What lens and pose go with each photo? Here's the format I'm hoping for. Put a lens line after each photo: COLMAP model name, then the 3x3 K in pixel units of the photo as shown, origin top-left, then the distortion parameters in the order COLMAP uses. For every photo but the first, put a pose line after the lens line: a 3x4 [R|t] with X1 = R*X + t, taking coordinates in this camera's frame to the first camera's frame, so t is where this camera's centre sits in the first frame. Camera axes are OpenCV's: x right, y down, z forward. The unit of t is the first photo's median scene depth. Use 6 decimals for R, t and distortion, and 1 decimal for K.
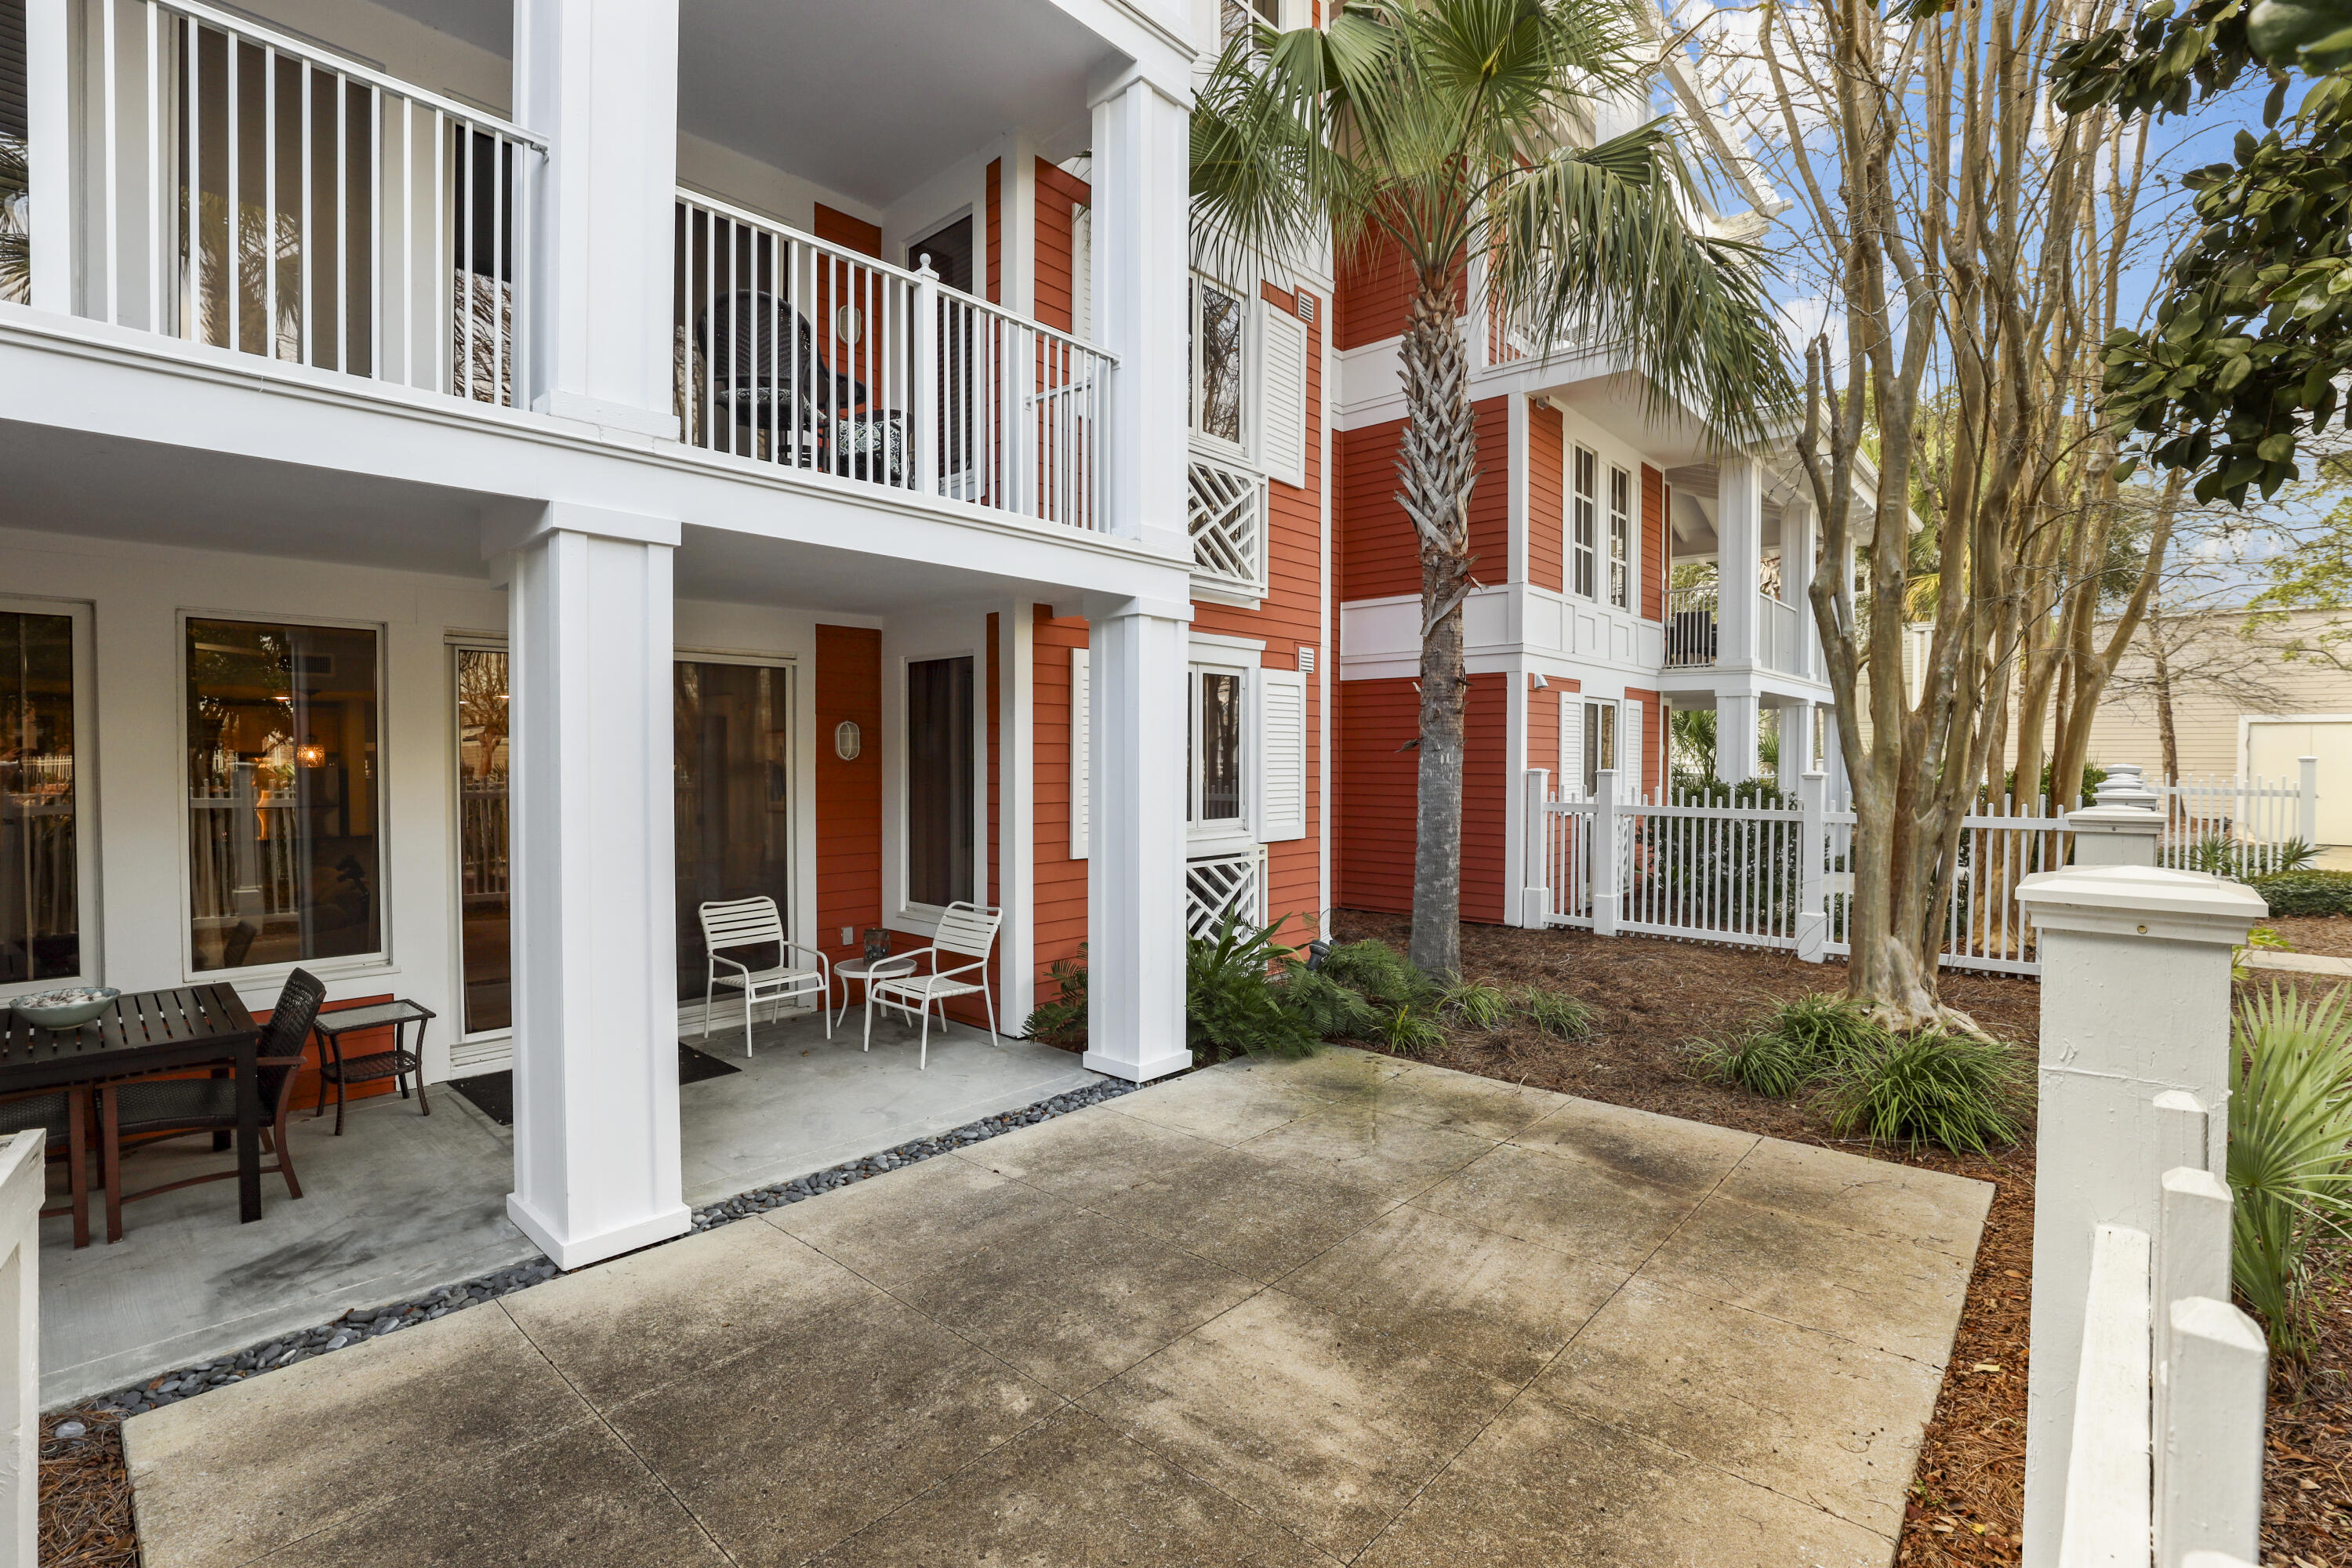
lens RADIAL K [[1069.0, 0, 1176.0], [0, 1069.0, 784.0], [0, 0, 1]] dist [-0.022254, 0.000127]
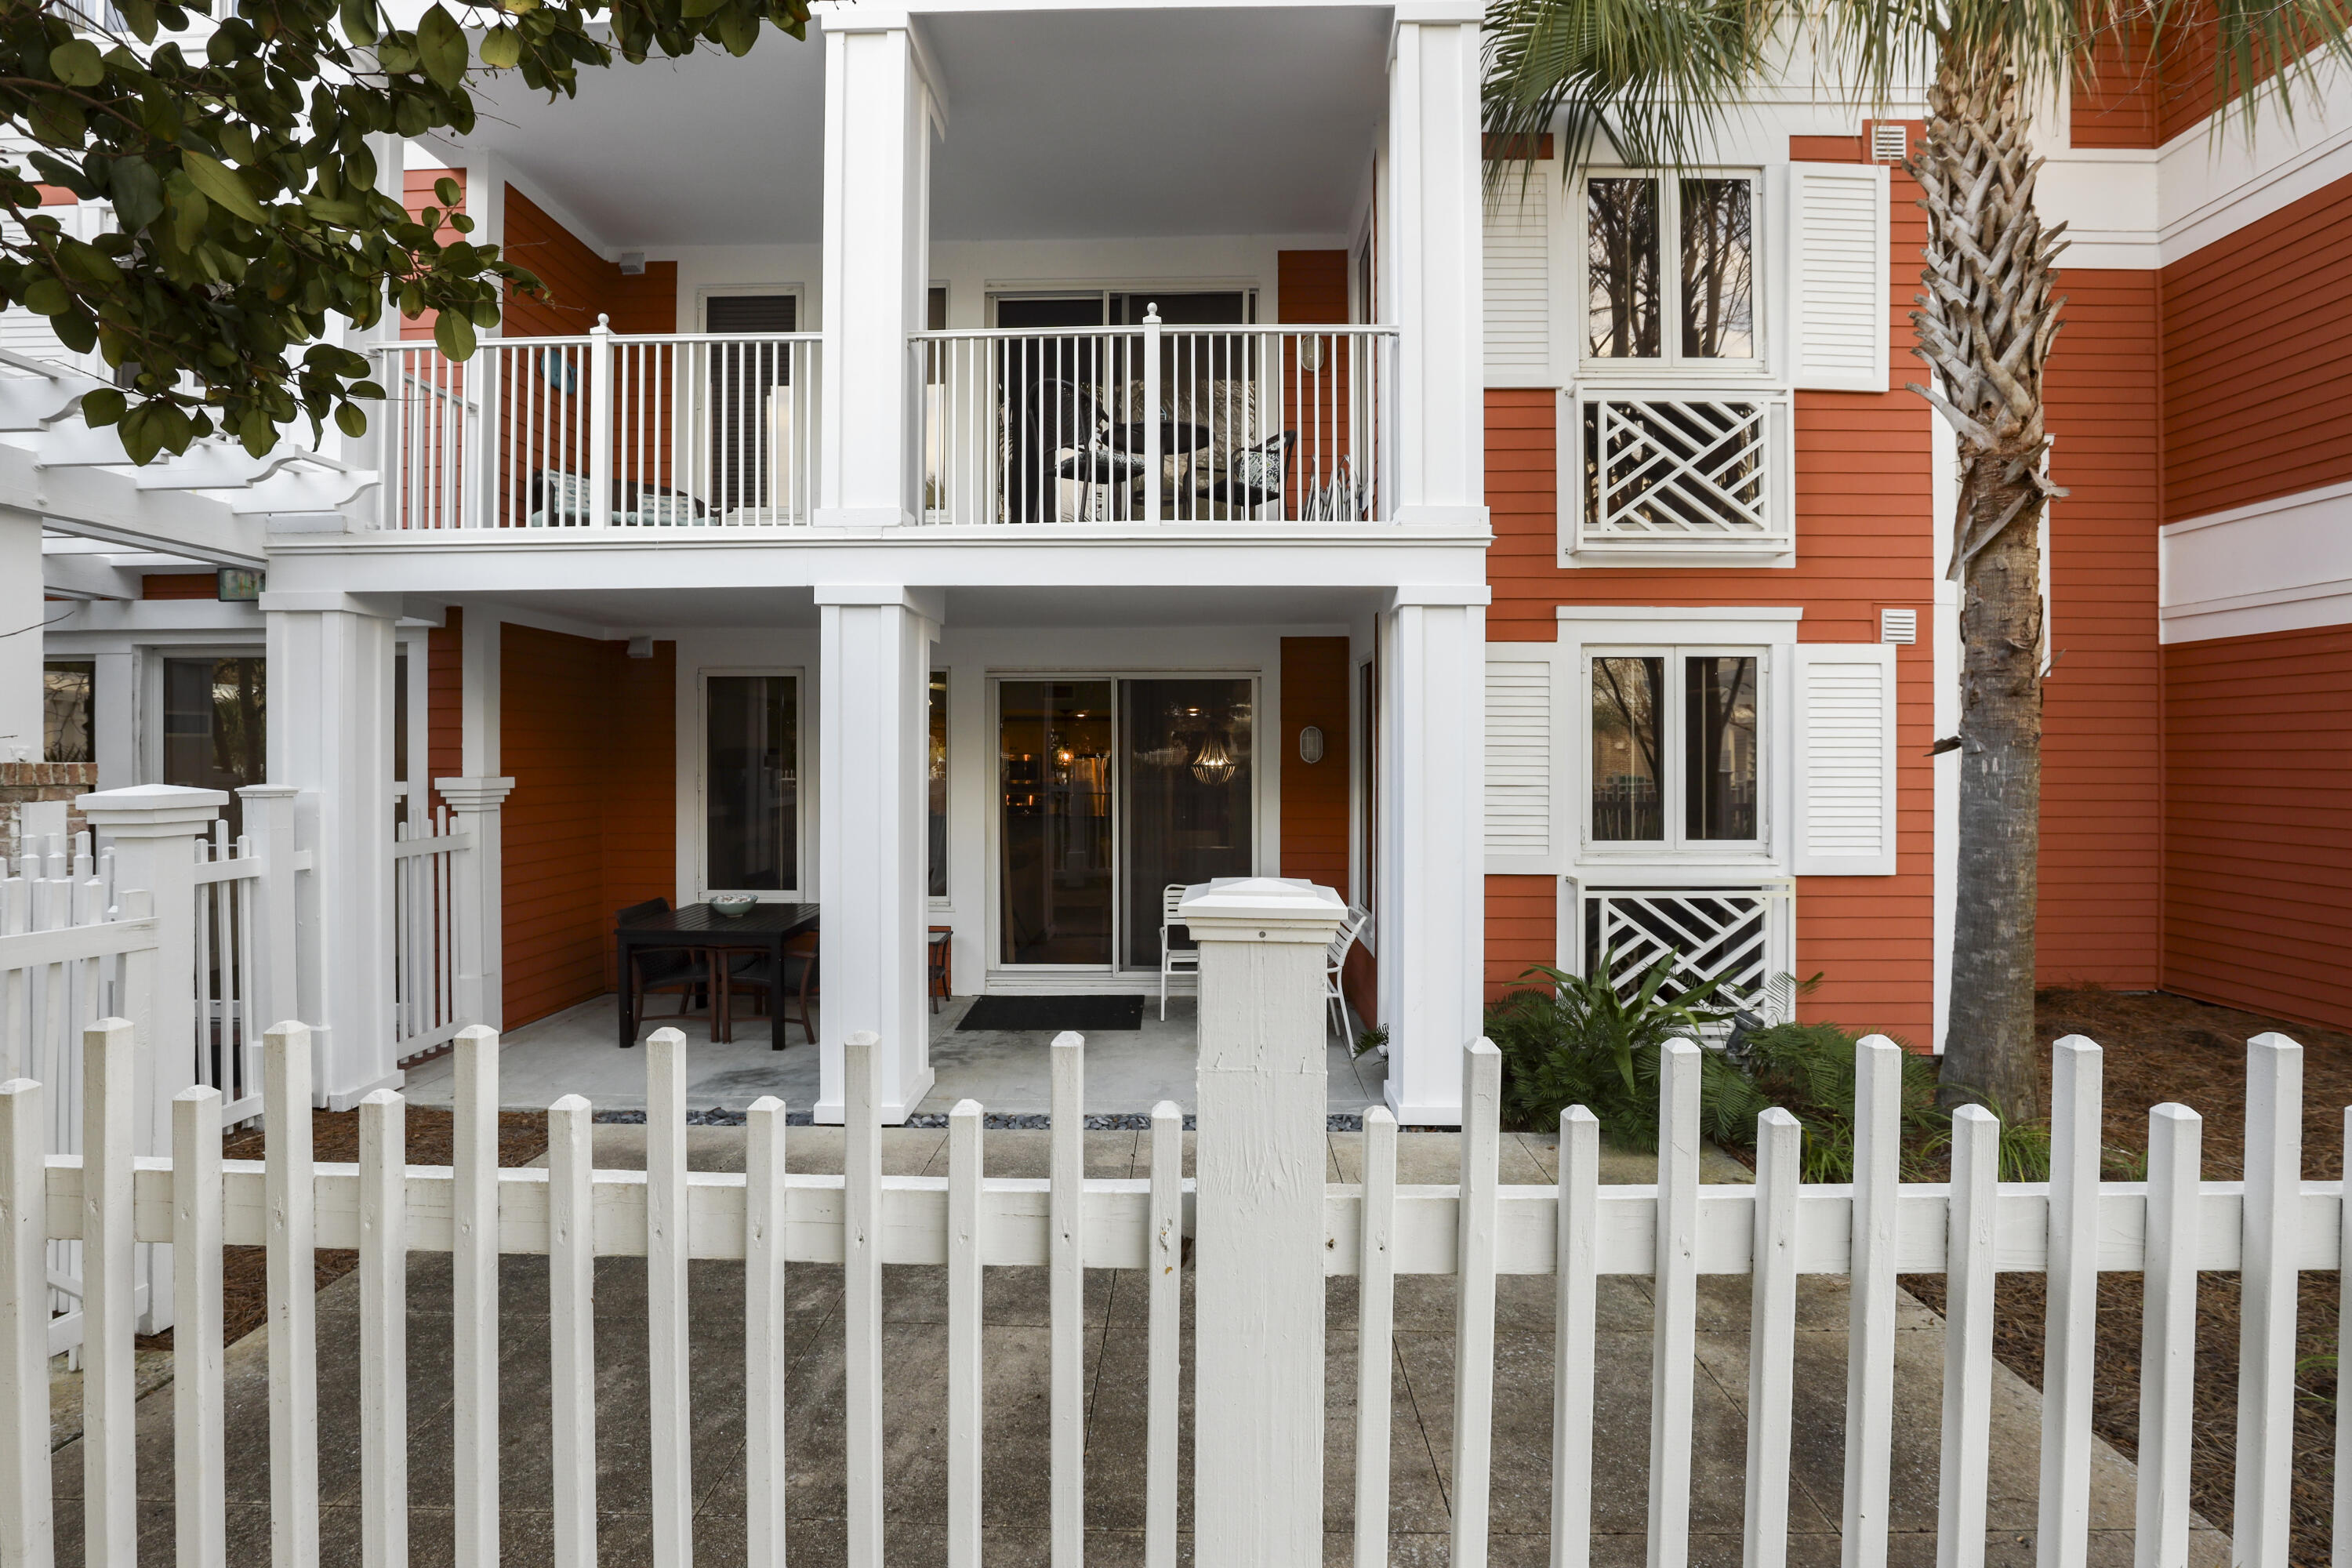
lens RADIAL K [[1070.0, 0, 1176.0], [0, 1070.0, 761.3], [0, 0, 1]] dist [-0.026588, 0.000157]
pose [[0.657494, 0.003689, -0.753451, 0.416583], [-0.019137, 0.999747, -0.011805, -0.009814], [0.753217, 0.022181, 0.657398, 0.210538]]
